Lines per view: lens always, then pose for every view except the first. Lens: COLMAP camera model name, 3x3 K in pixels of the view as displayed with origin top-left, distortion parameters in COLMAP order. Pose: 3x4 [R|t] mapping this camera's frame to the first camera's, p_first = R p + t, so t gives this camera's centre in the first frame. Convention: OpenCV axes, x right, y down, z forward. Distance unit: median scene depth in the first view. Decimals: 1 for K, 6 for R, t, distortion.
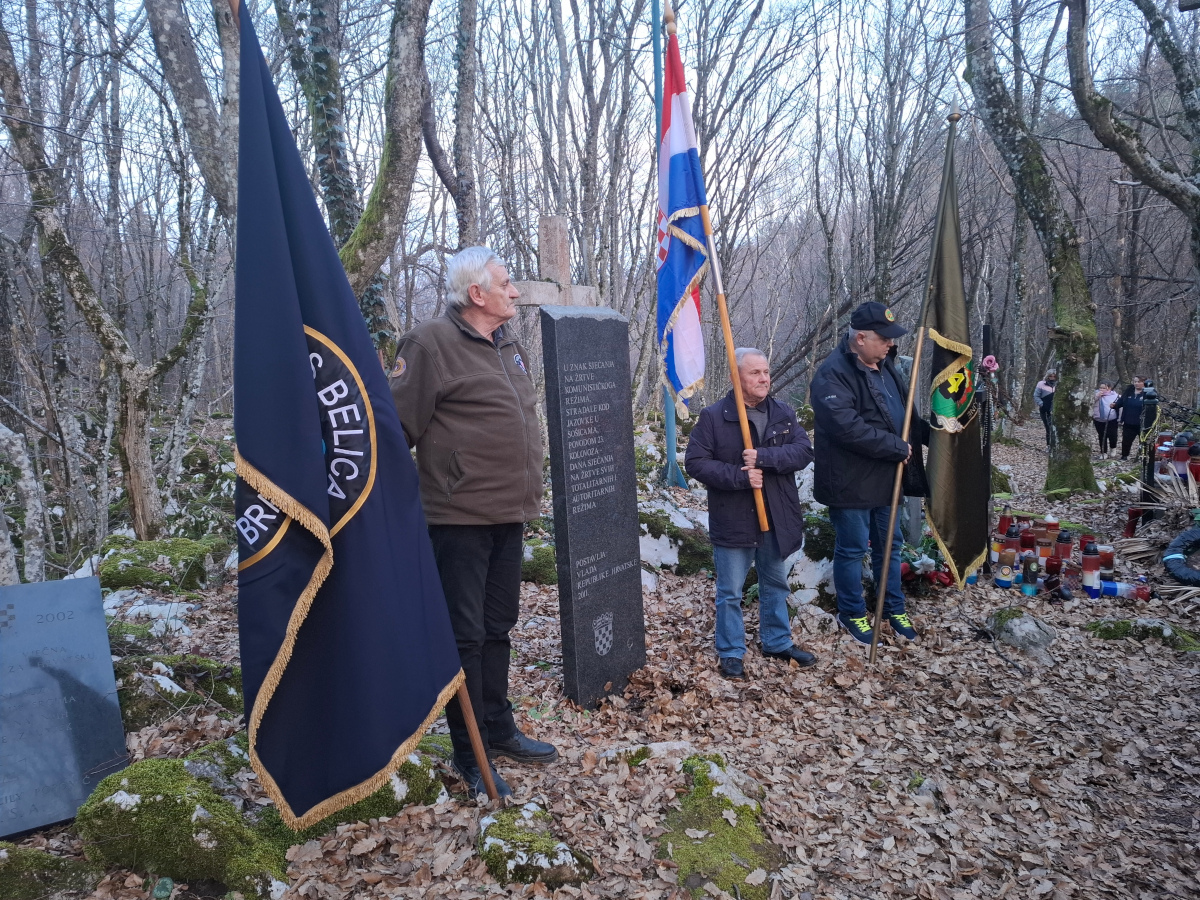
lens RADIAL K [[827.8, 0, 600.4], [0, 827.8, 450.9], [0, 0, 1]] dist [0.063326, -0.063114]
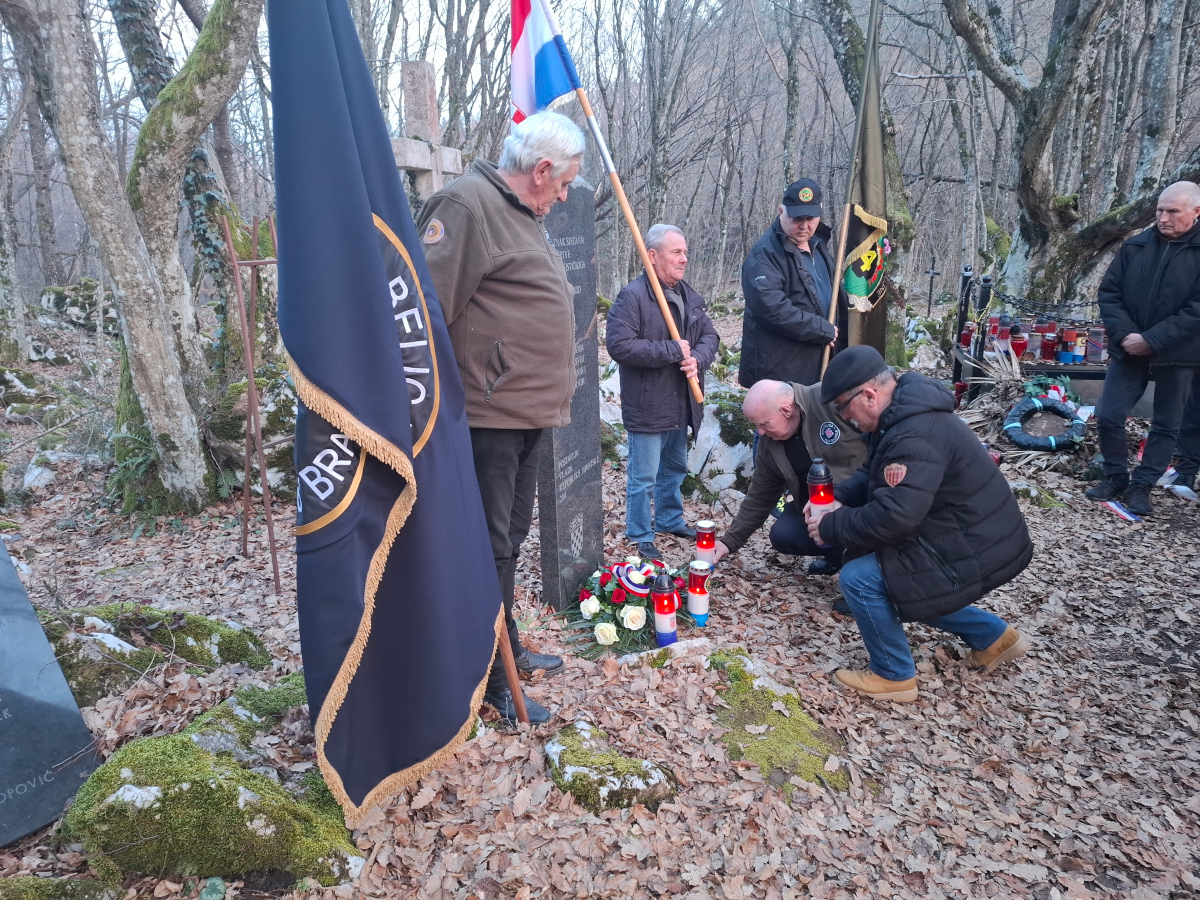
lens RADIAL K [[827.8, 0, 585.2], [0, 827.8, 452.6], [0, 0, 1]] dist [0.063326, -0.063114]
pose [[0.959932, -0.050577, 0.275632, -0.230866], [0.011551, 0.989884, 0.141410, -0.004041], [-0.279996, -0.132560, 0.950805, 0.115185]]
